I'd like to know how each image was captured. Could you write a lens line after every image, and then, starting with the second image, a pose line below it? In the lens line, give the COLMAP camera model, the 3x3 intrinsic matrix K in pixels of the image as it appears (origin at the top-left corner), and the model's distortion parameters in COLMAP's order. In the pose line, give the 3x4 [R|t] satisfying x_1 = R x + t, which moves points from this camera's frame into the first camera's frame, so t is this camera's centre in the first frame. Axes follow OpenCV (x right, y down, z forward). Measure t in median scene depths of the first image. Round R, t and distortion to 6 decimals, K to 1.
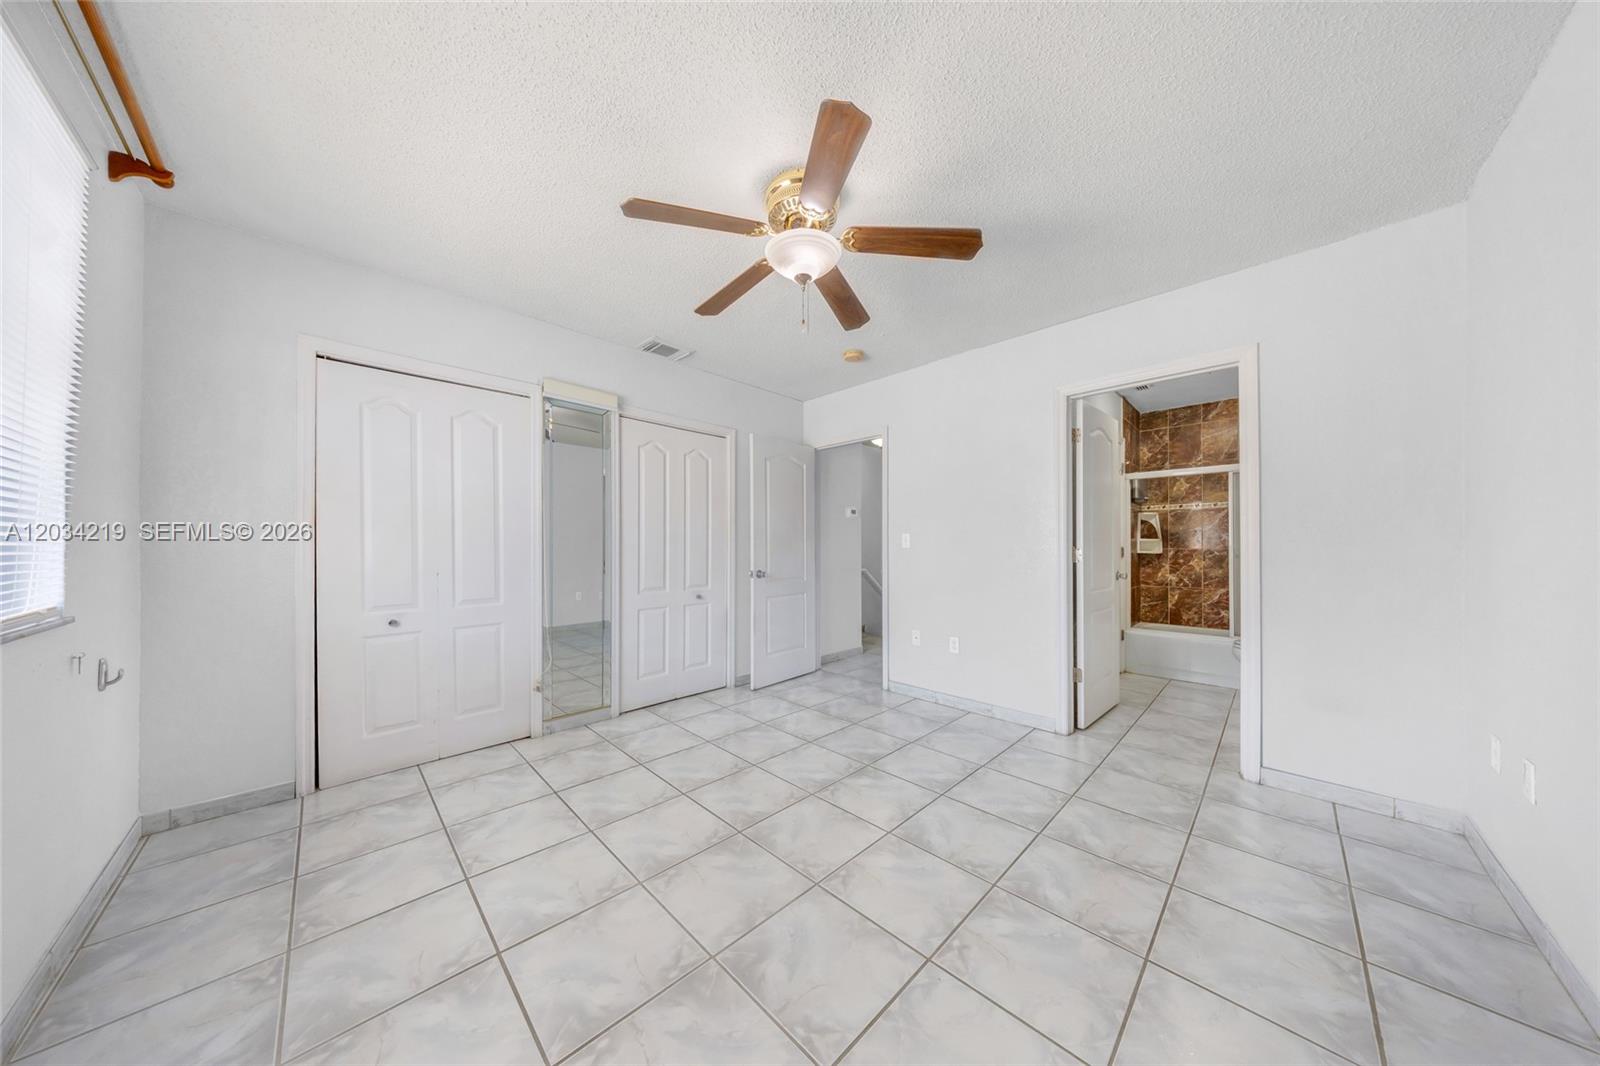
lens RADIAL K [[479.2, 0, 784.3], [0, 479.2, 545.3], [0, 0, 1]] dist [-0.000768, -0.000120]
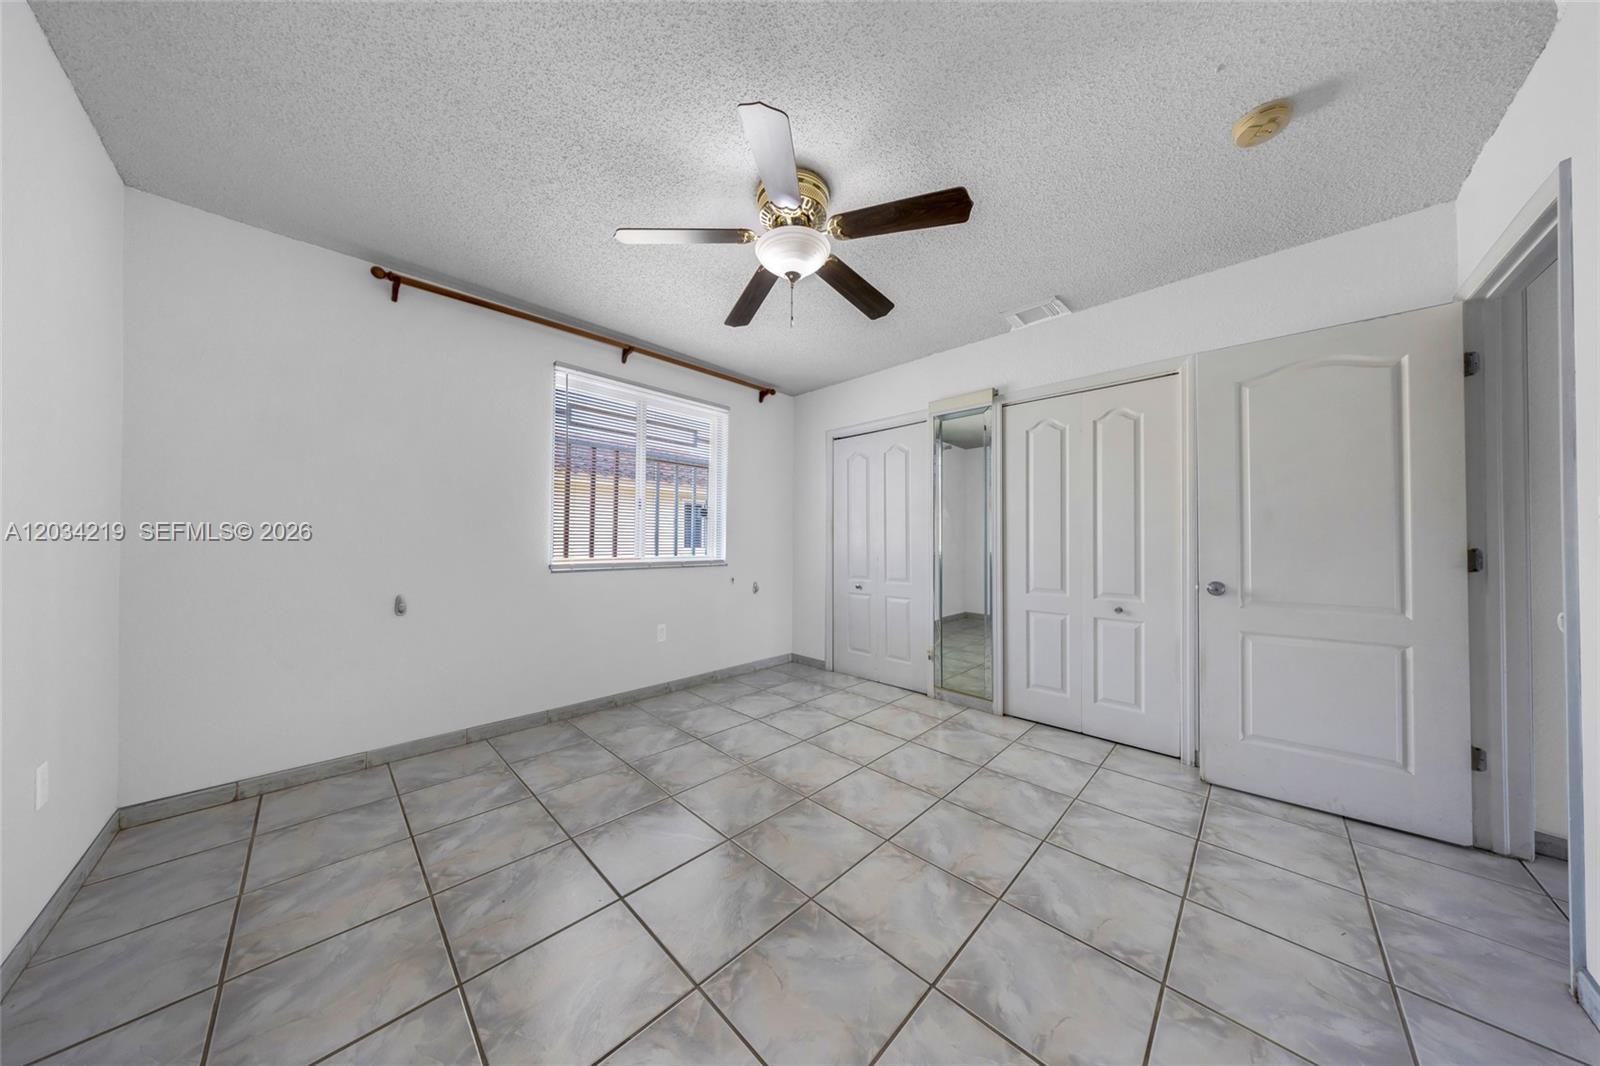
lens RADIAL K [[460.4, 0, 800.0], [0, 460.4, 533.0], [0, 0, 1]] dist [0.006158, -0.000029]
pose [[0.055655, -0.014493, -0.998345, 0.754627], [-0.003162, 0.999887, -0.014691, 0.001694], [0.998445, 0.003975, 0.055603, 0.710495]]
